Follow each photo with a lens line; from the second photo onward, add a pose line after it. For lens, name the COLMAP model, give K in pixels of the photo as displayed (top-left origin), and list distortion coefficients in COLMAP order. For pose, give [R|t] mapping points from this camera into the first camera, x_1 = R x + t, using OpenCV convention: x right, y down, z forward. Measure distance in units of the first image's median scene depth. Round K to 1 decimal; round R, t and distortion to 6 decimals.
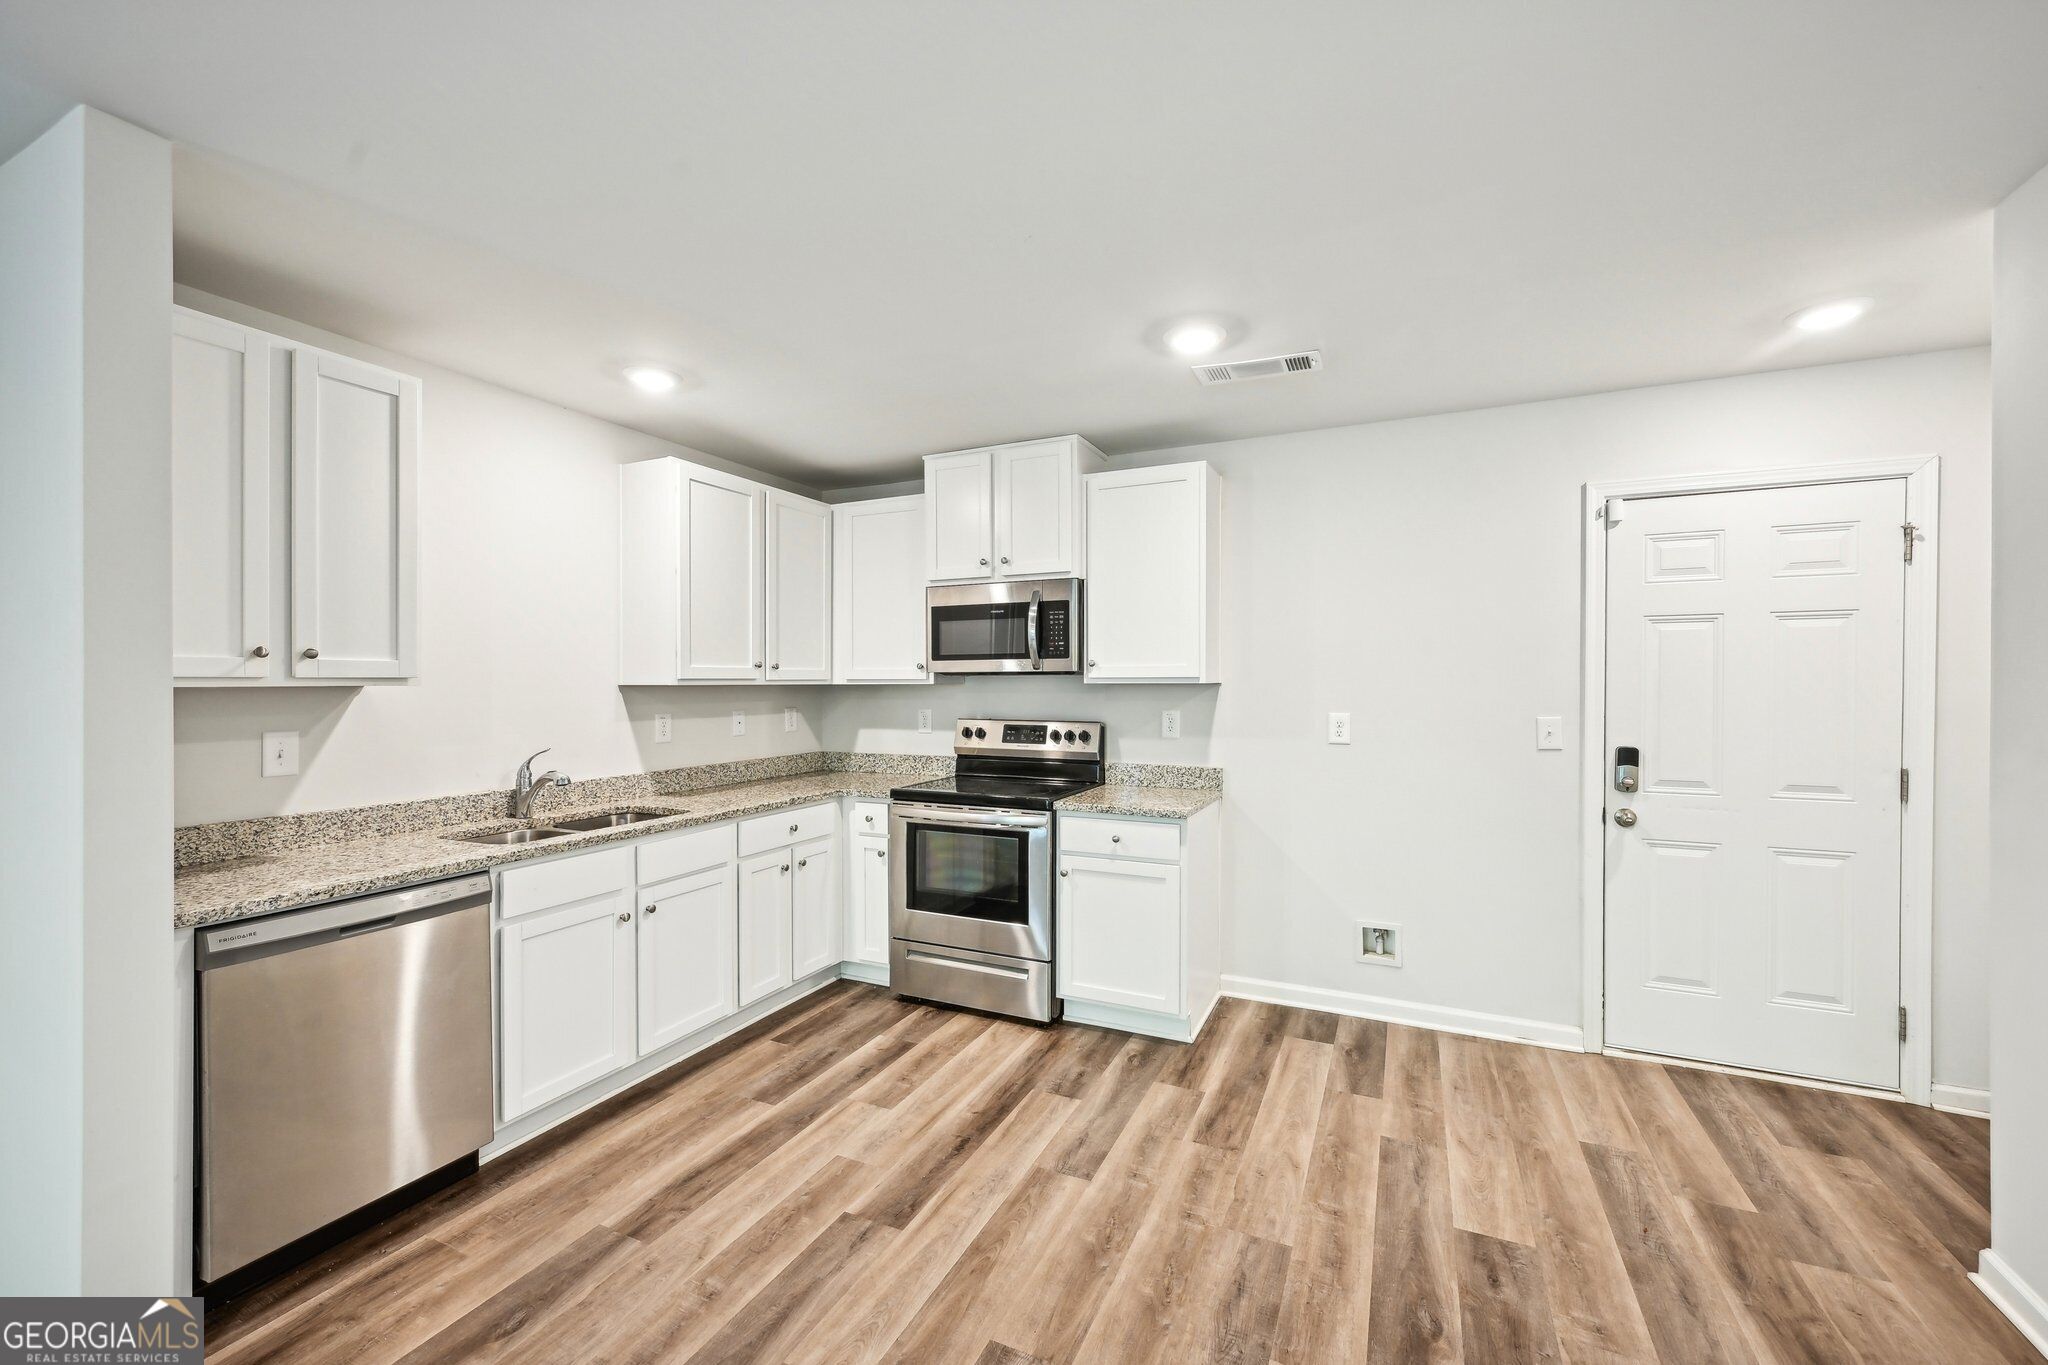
lens RADIAL K [[828.5, 0, 1026.8], [0, 828.5, 671.5], [0, 0, 1]] dist [-0.007054, 0.000026]
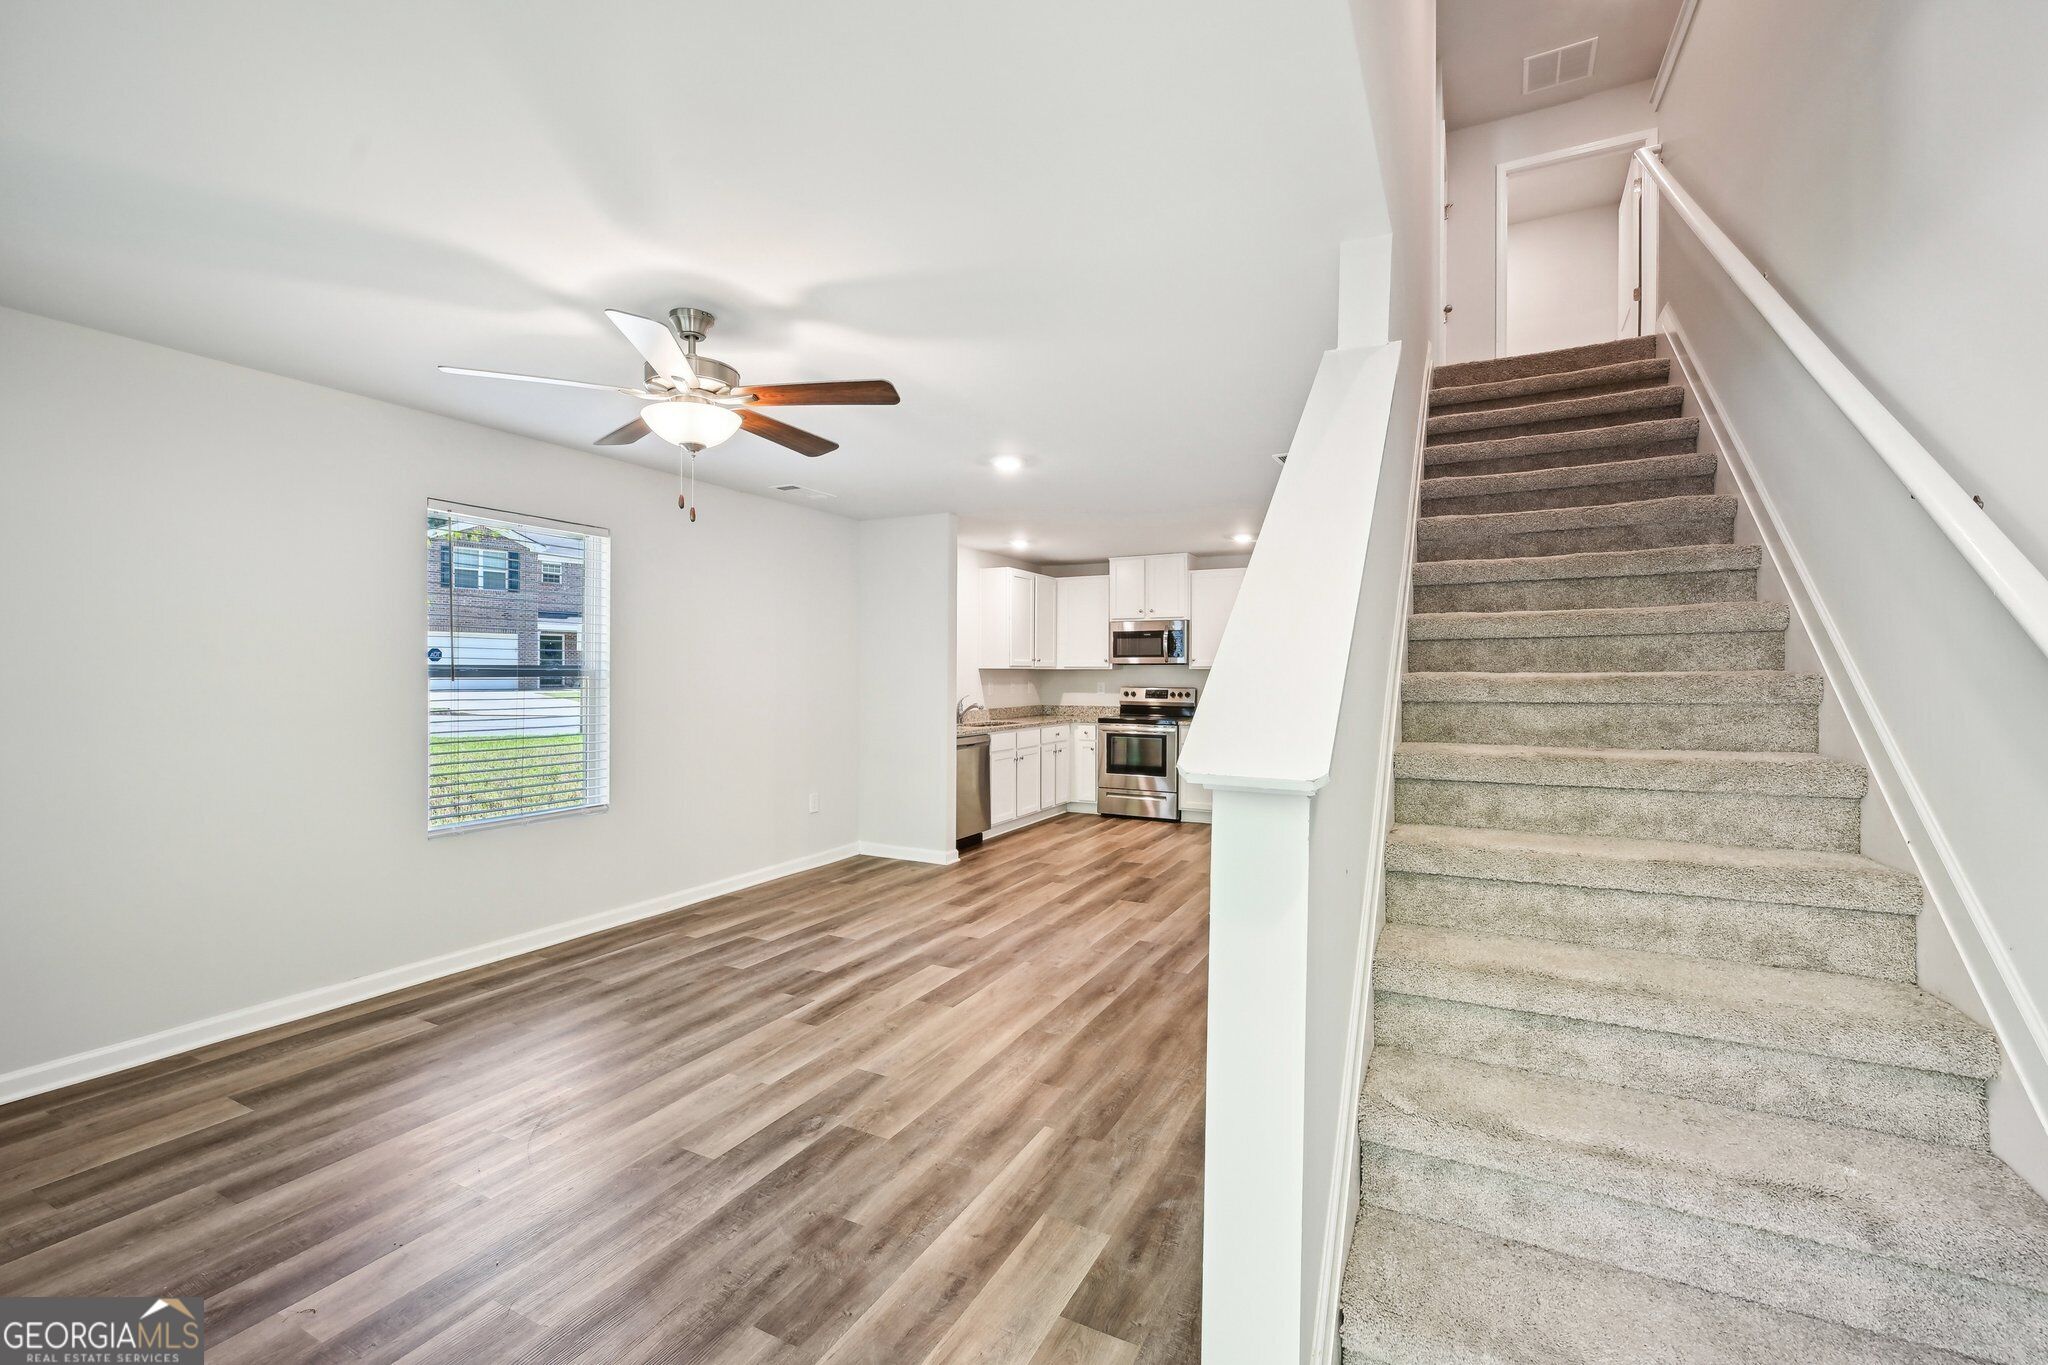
lens RADIAL K [[839.5, 0, 1019.7], [0, 839.5, 685.3], [0, 0, 1]] dist [0.001264, 0.000421]
pose [[0.999648, 0.007859, -0.025353, -0.301438], [-0.007157, 0.999591, 0.027685, -0.001046], [0.025560, -0.027494, 0.999295, -1.130499]]
